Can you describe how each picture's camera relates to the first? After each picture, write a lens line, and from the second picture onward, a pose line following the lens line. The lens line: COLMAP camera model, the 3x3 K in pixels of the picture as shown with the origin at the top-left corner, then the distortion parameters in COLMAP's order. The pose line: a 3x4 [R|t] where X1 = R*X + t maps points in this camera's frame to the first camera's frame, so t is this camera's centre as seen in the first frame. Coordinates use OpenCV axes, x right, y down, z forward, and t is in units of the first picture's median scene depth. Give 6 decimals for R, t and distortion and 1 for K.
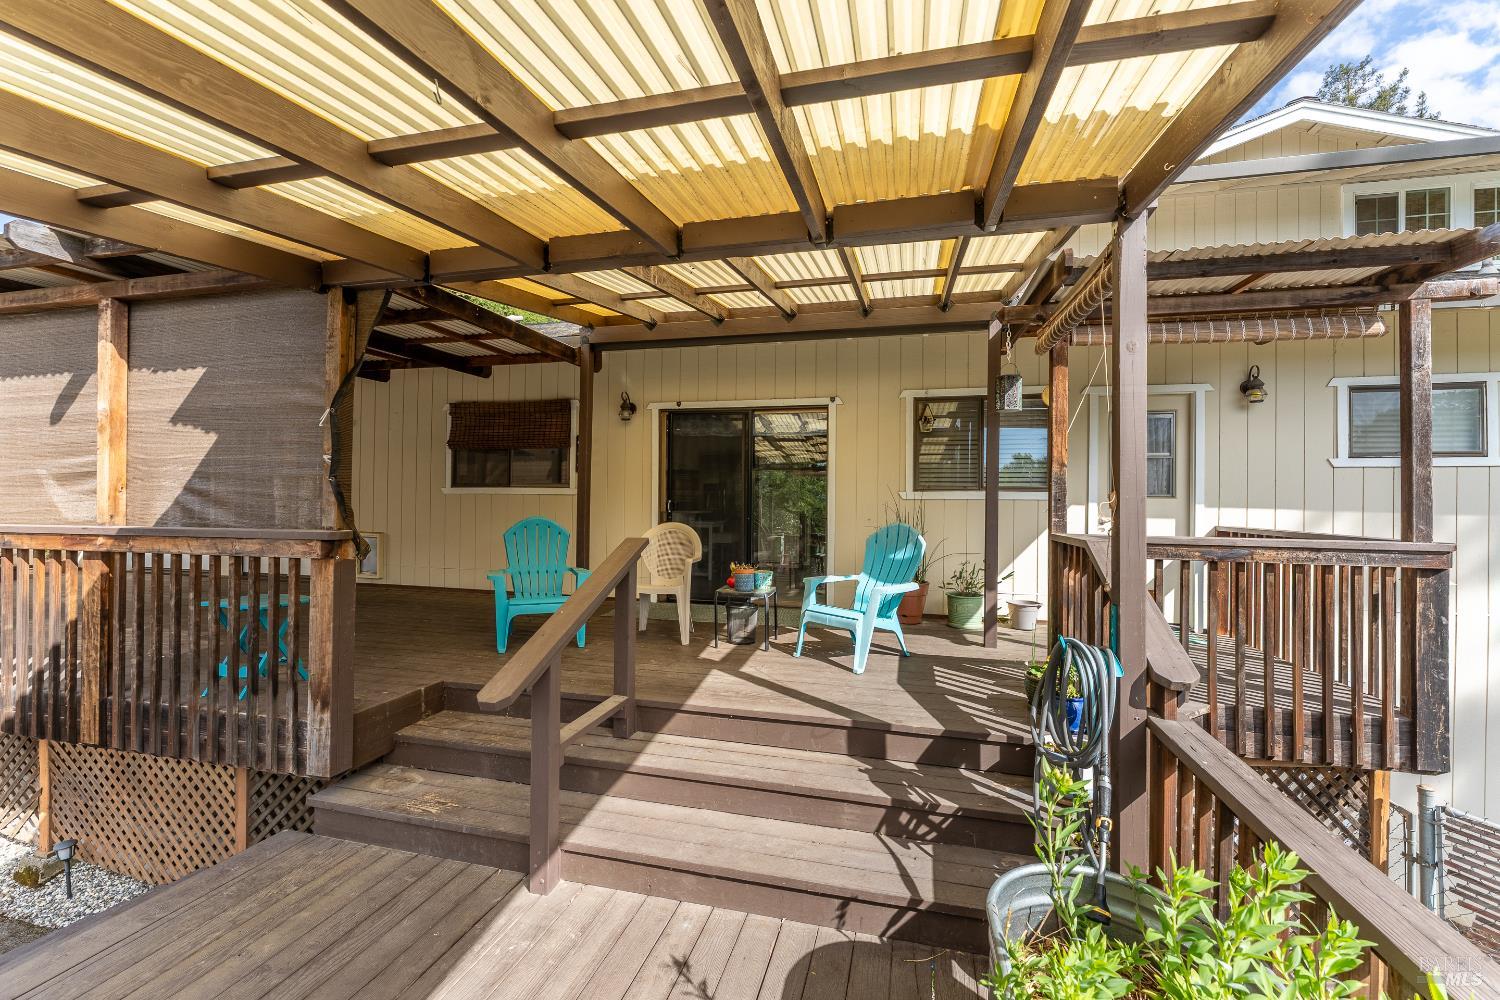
lens RADIAL K [[611.8, 0, 744.9], [0, 611.8, 509.7], [0, 0, 1]] dist [-0.002369, -0.000575]
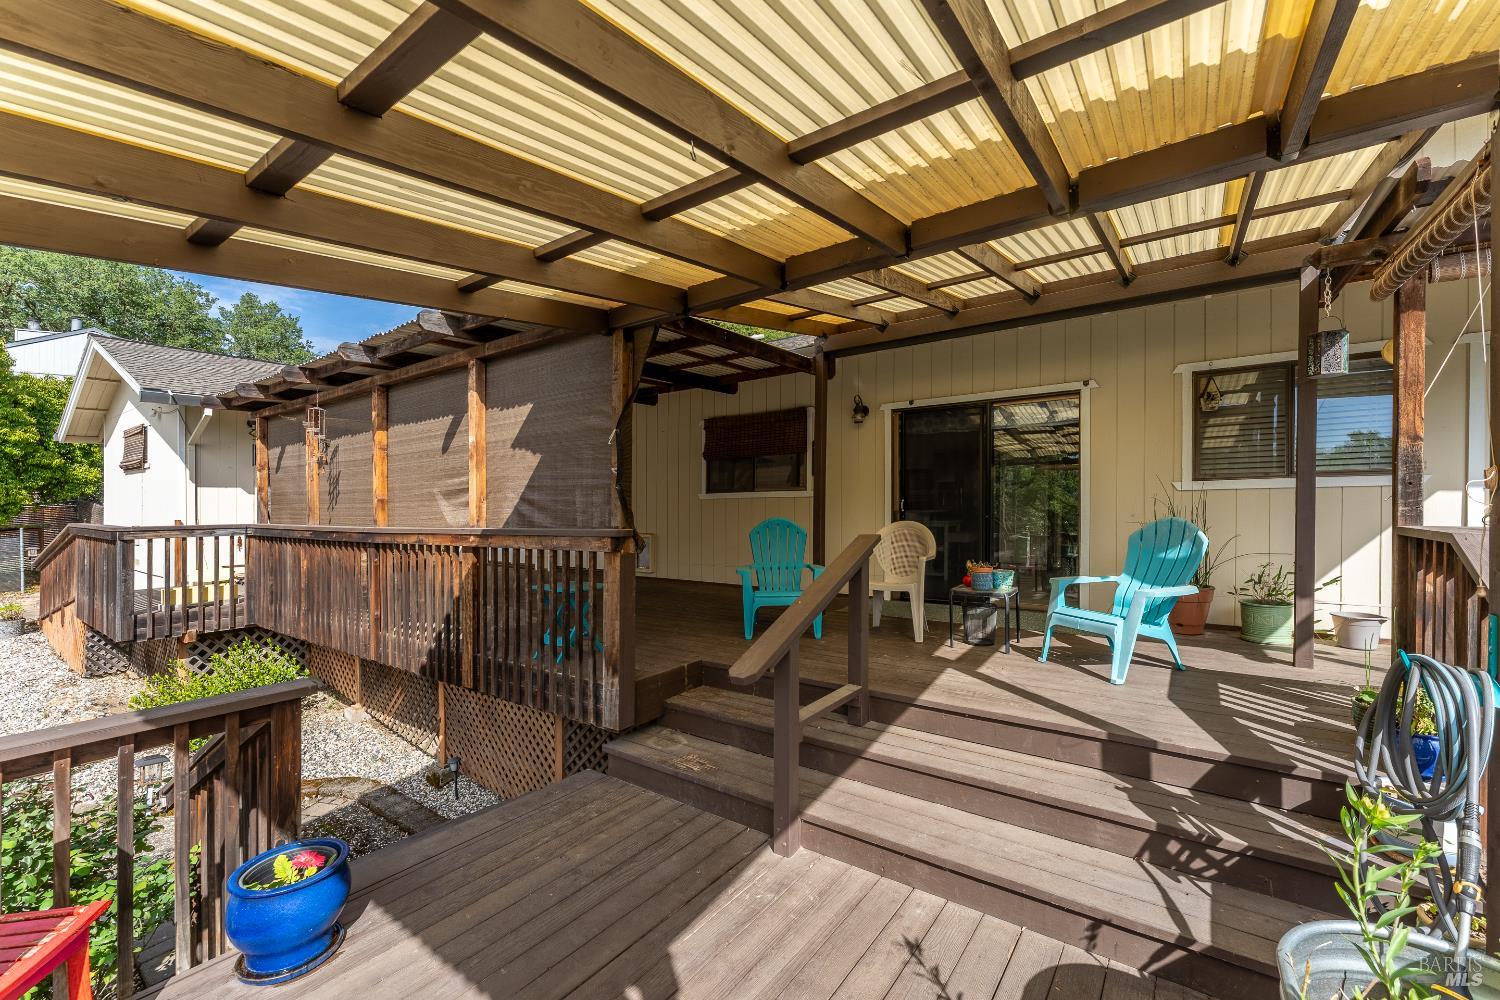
lens RADIAL K [[611.8, 0, 738.1], [0, 611.8, 520.8], [0, 0, 1]] dist [-0.002369, -0.000575]
pose [[0.923122, -0.007109, -0.384442, 0.017144], [0.009458, 0.999946, 0.004220, 0.017120], [0.384391, -0.007532, 0.923139, -0.040652]]
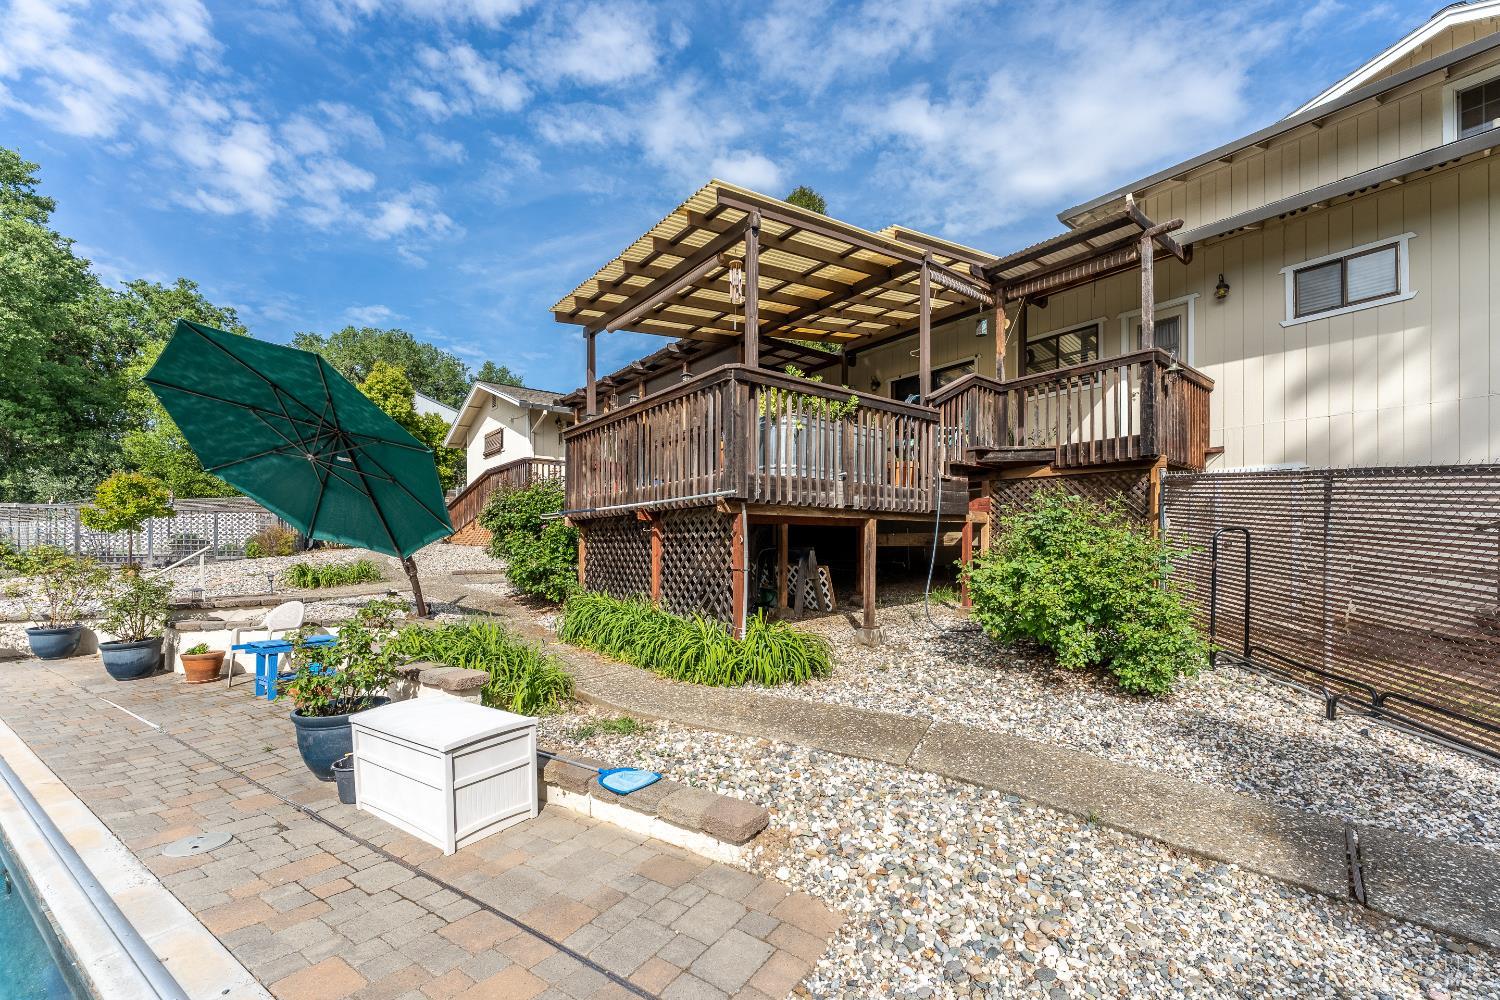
lens RADIAL K [[583.4, 0, 749.8], [0, 583.4, 544.2], [0, 0, 1]] dist [0.001296, 0.000207]
pose [[0.806827, -0.013439, -0.590635, 1.915326], [0.010262, 0.999909, -0.008732, 1.175035], [0.590698, 0.000984, 0.806892, -2.357182]]
